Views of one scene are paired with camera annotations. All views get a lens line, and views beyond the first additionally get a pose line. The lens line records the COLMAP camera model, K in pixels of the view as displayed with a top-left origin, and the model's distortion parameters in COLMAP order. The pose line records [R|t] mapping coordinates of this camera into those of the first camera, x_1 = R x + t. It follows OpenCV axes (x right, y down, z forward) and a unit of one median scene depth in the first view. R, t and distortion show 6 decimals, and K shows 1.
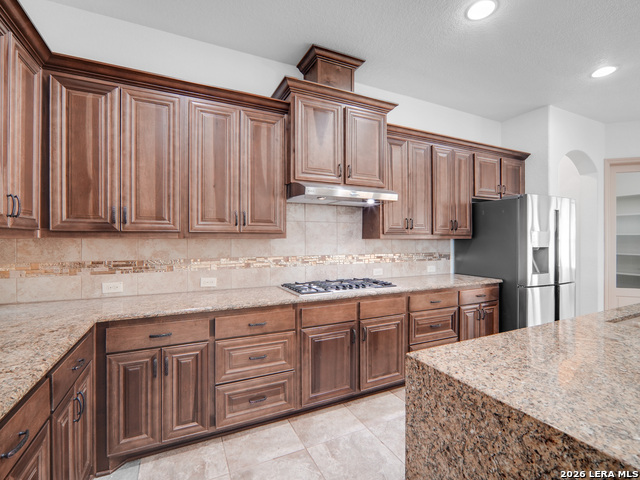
lens RADIAL K [[300.8, 0, 323.9], [0, 300.8, 235.9], [0, 0, 1]] dist [-0.004735, -0.000148]
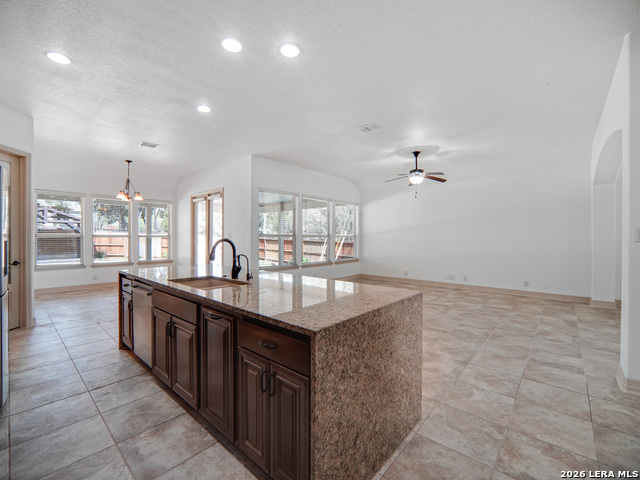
lens RADIAL K [[281.5, 0, 324.5], [0, 281.5, 240.3], [0, 0, 1]] dist [-0.013951, 0.001386]
pose [[-0.392469, -0.012428, 0.919681, -0.730633], [-0.013324, 0.999881, 0.007826, 0.062029], [-0.919669, -0.009183, -0.392587, 1.503200]]
